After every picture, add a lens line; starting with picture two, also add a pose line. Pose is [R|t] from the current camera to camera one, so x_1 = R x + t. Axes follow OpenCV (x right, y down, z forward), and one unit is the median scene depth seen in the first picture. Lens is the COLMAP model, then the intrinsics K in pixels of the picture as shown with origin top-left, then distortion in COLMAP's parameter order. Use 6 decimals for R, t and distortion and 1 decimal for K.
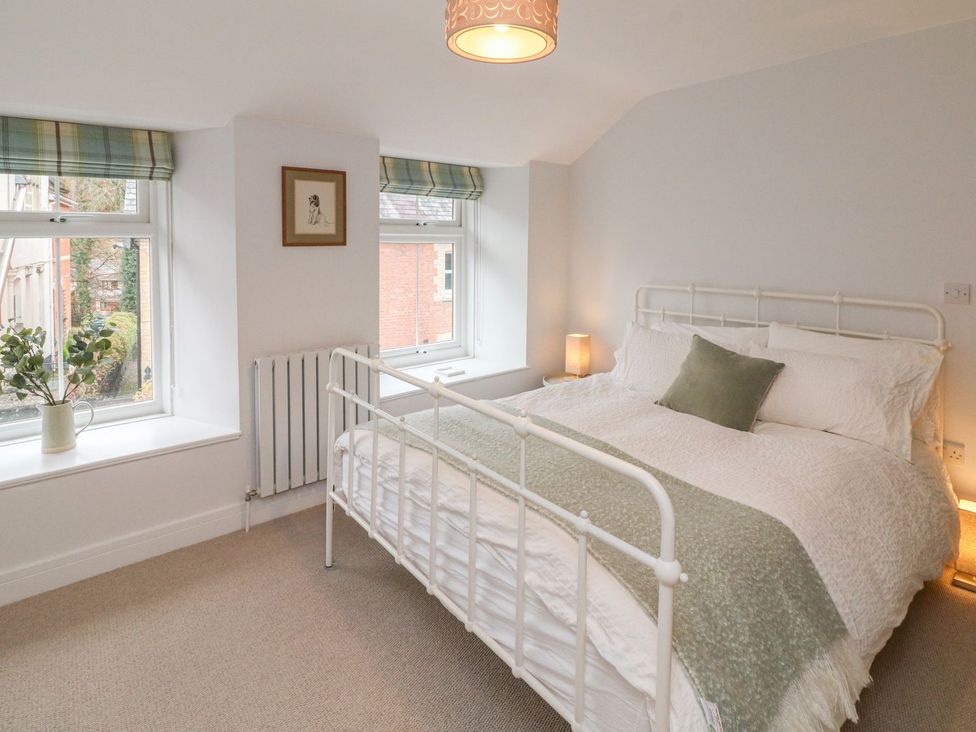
lens RADIAL K [[540.0, 0, 488.0], [0, 540.0, 366.0], [0, 0, 1]] dist [0.002791, 0.000536]
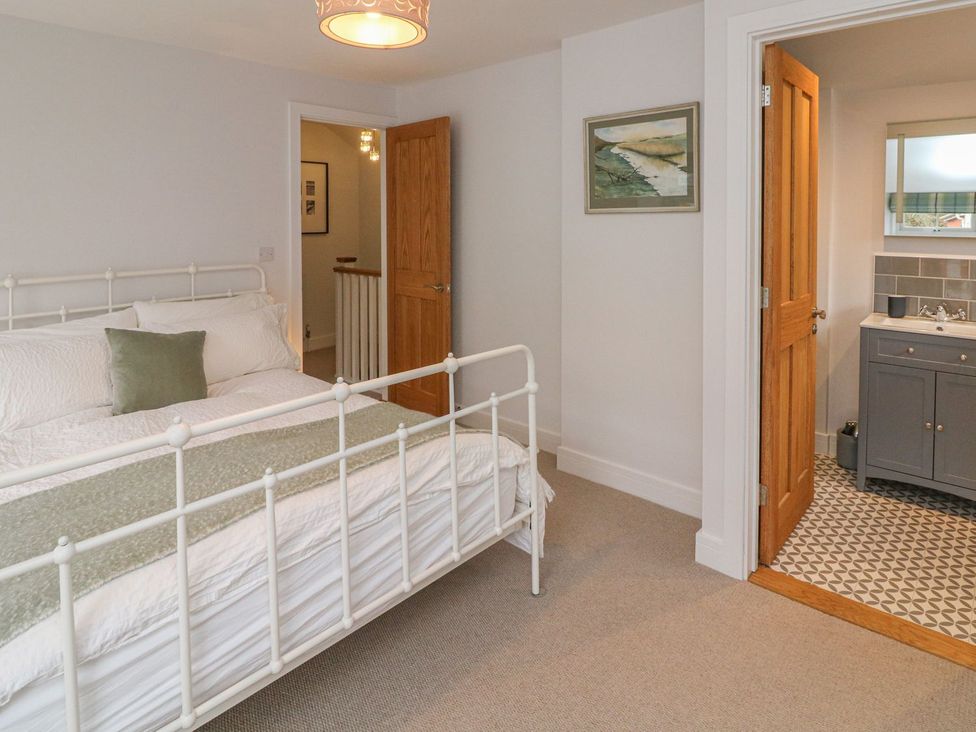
lens RADIAL K [[540.0, 0, 488.0], [0, 540.0, 366.0], [0, 0, 1]] dist [0.002791, 0.000536]
pose [[-0.157152, -0.262493, 0.952051, -0.605721], [0.232225, 0.927176, 0.293967, -0.124274], [-0.959883, 0.267288, -0.084750, 0.538552]]
